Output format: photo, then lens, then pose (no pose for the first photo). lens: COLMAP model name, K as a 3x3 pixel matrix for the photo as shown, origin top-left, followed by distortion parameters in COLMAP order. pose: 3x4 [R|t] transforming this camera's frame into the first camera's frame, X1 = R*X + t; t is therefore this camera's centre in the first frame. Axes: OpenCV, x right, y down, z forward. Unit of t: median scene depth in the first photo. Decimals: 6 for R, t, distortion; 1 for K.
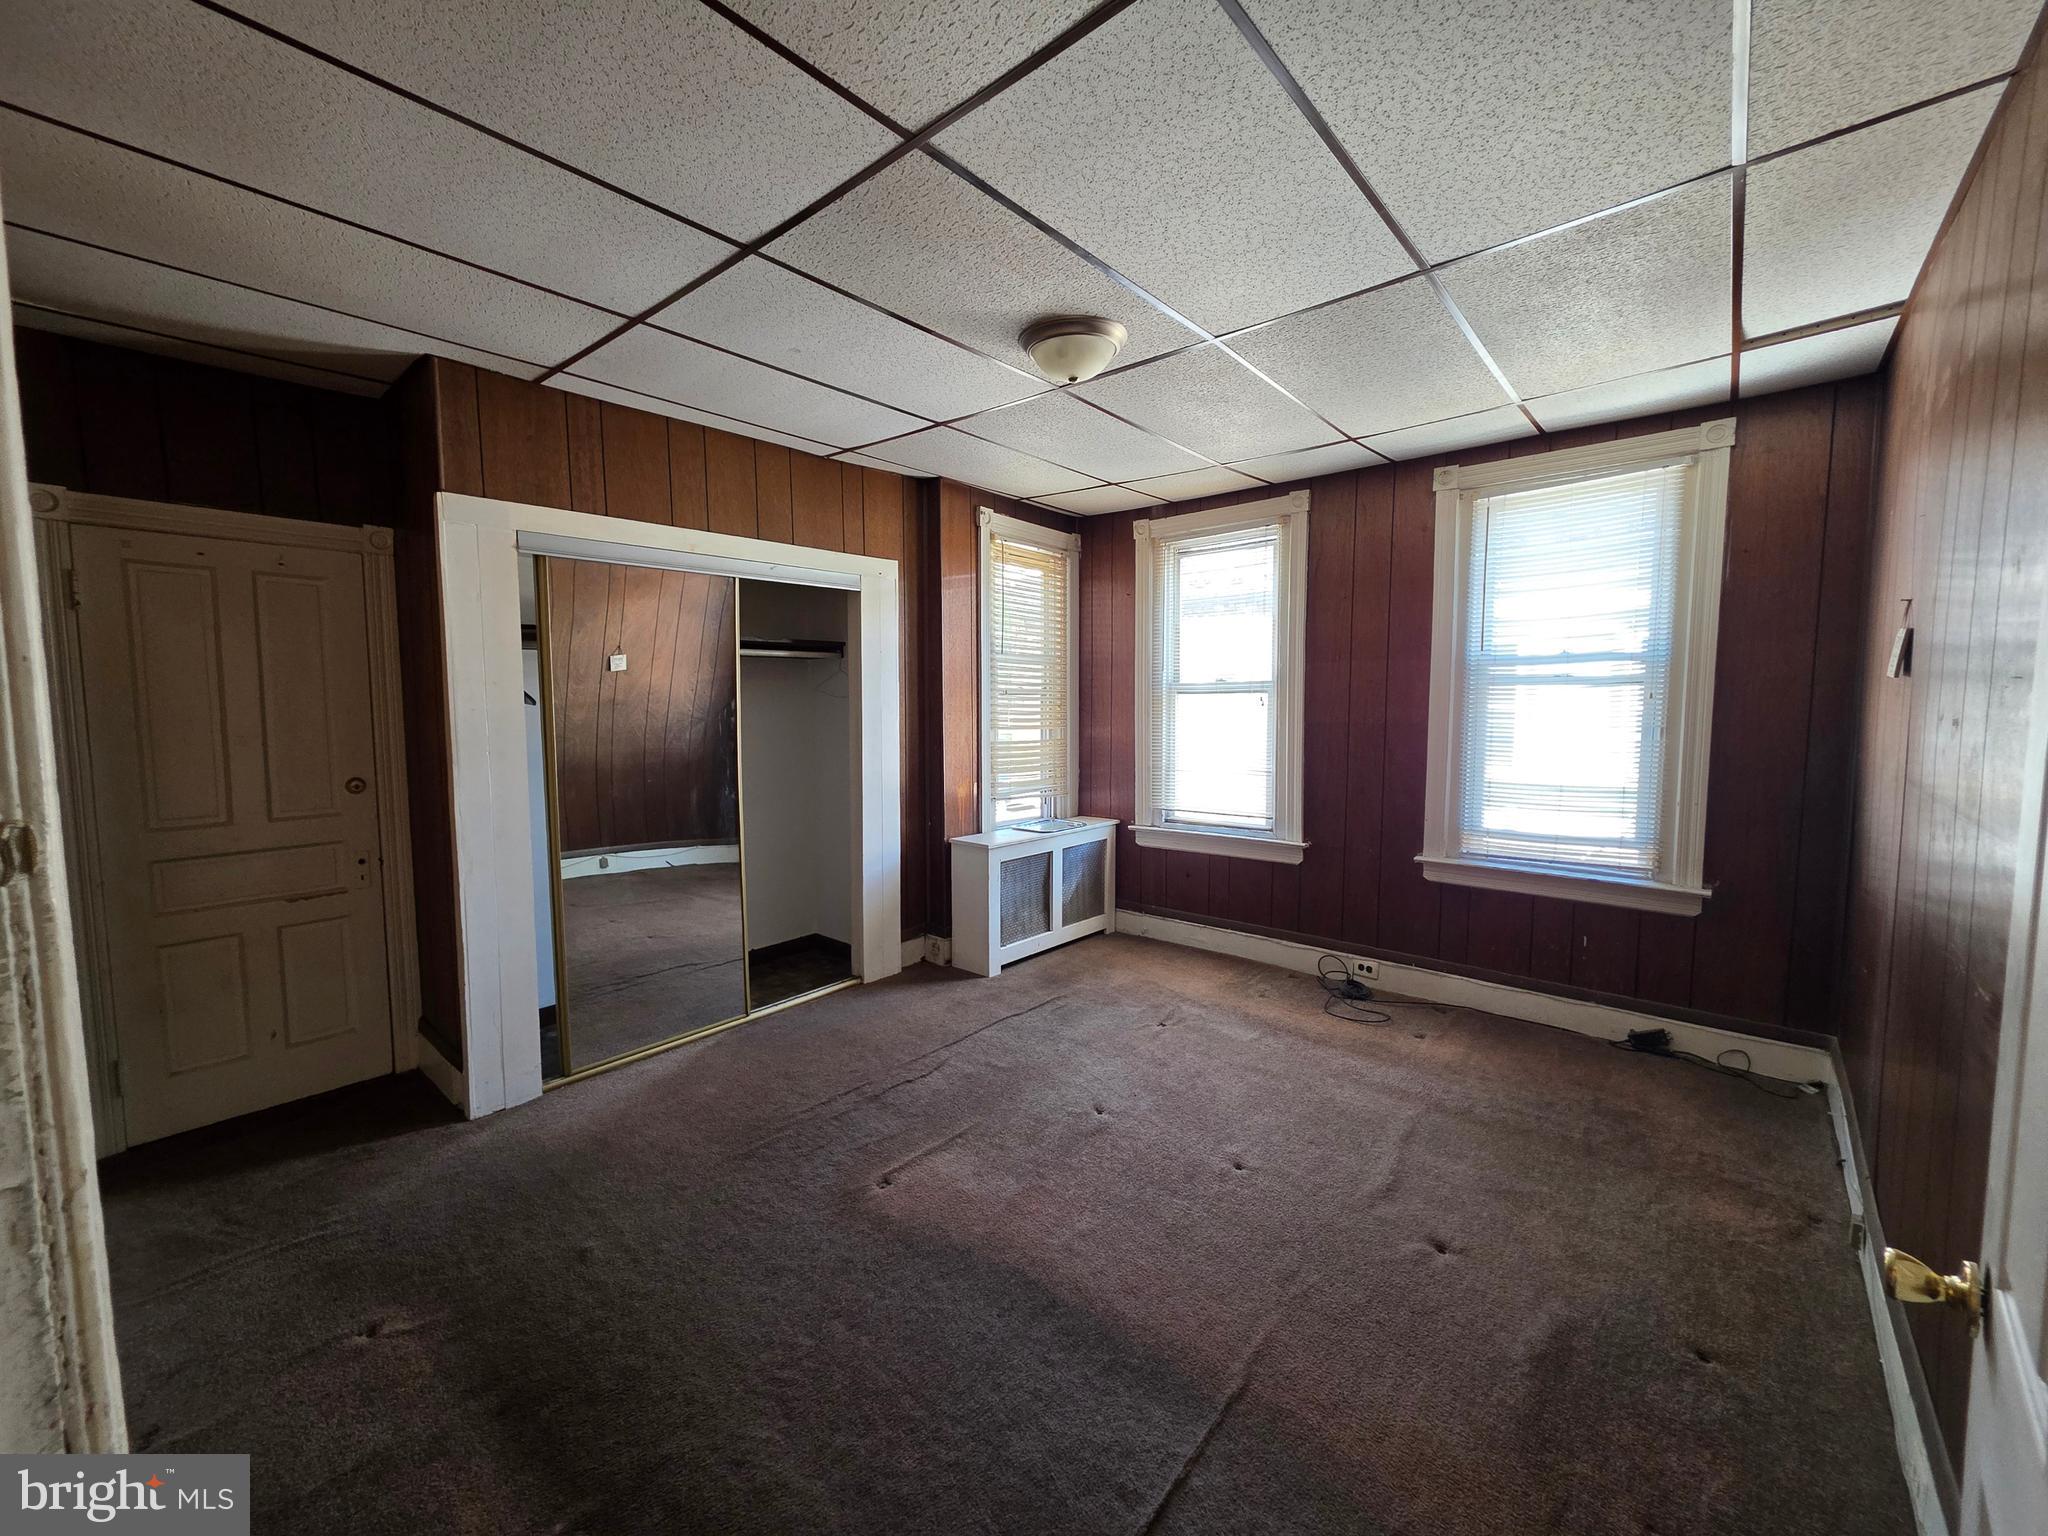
lens RADIAL K [[821.3, 0, 1027.3], [0, 821.3, 759.4], [0, 0, 1]] dist [-0.000974, -0.000483]
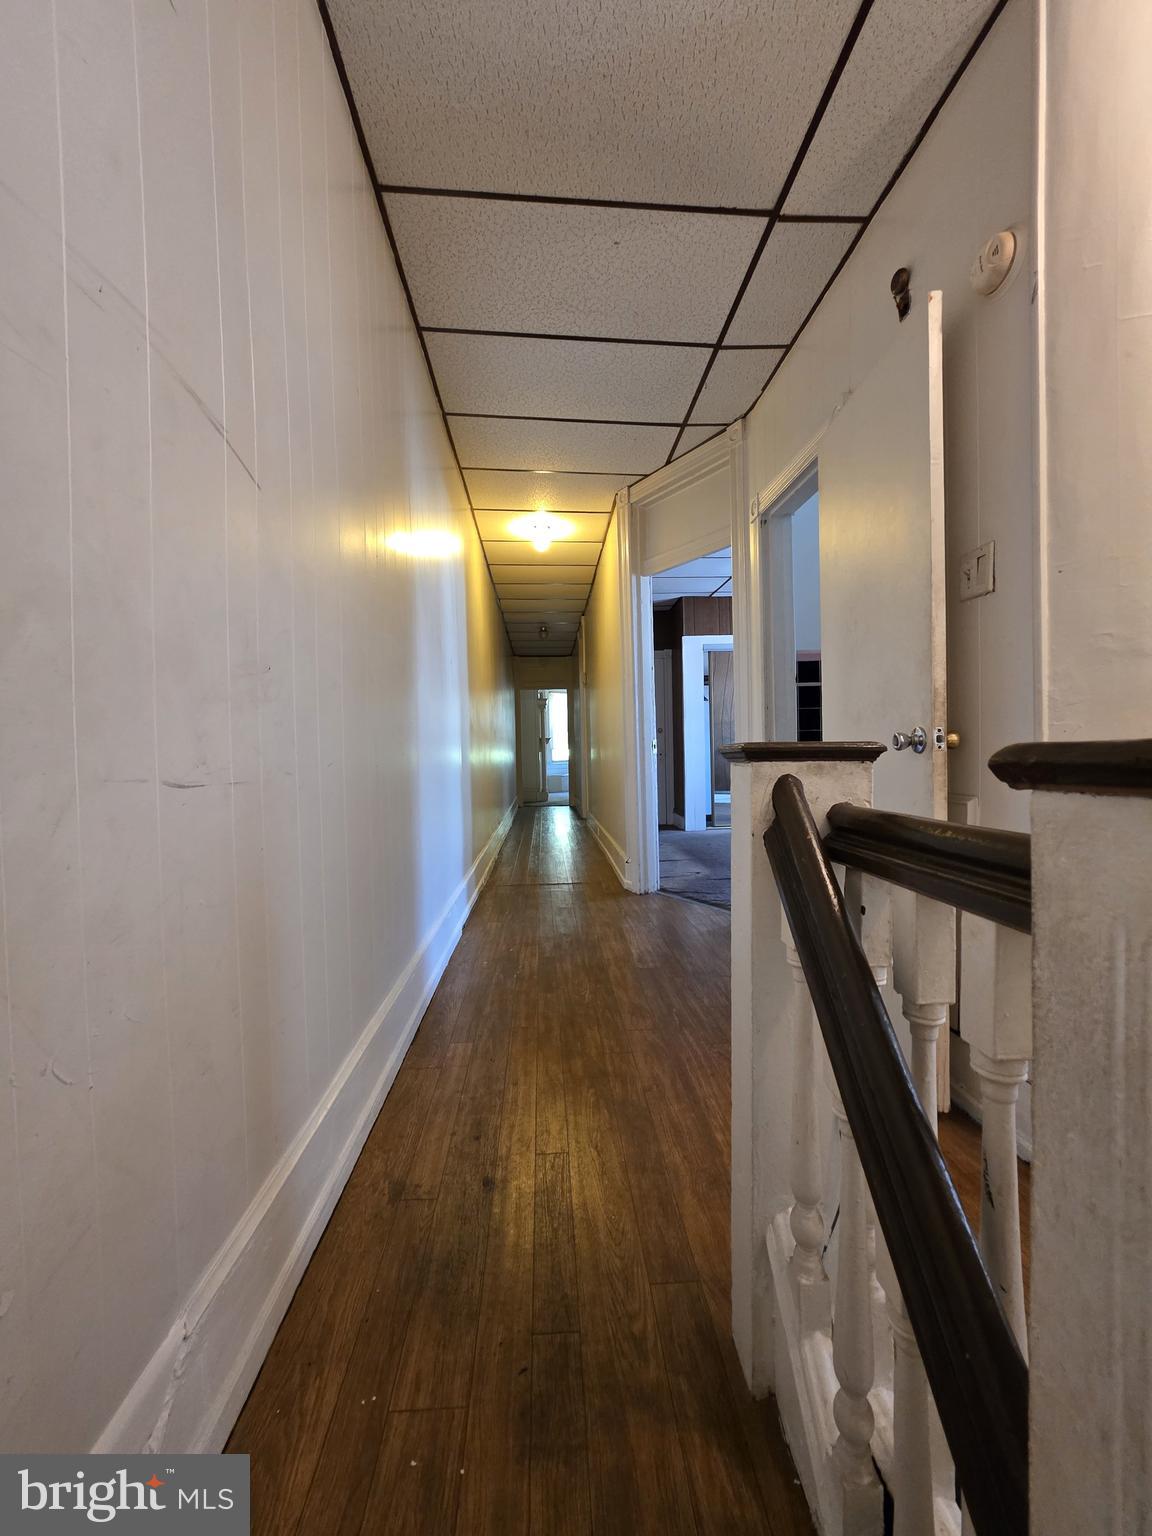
lens RADIAL K [[616.0, 0, 583.1], [0, 616.0, 774.2], [0, 0, 1]] dist [-0.000974, -0.000483]
pose [[0.717577, -0.011289, -0.696388, 0.661751], [-0.031888, 0.998288, -0.049042, 0.330068], [0.695749, 0.057398, 0.715988, -0.945029]]
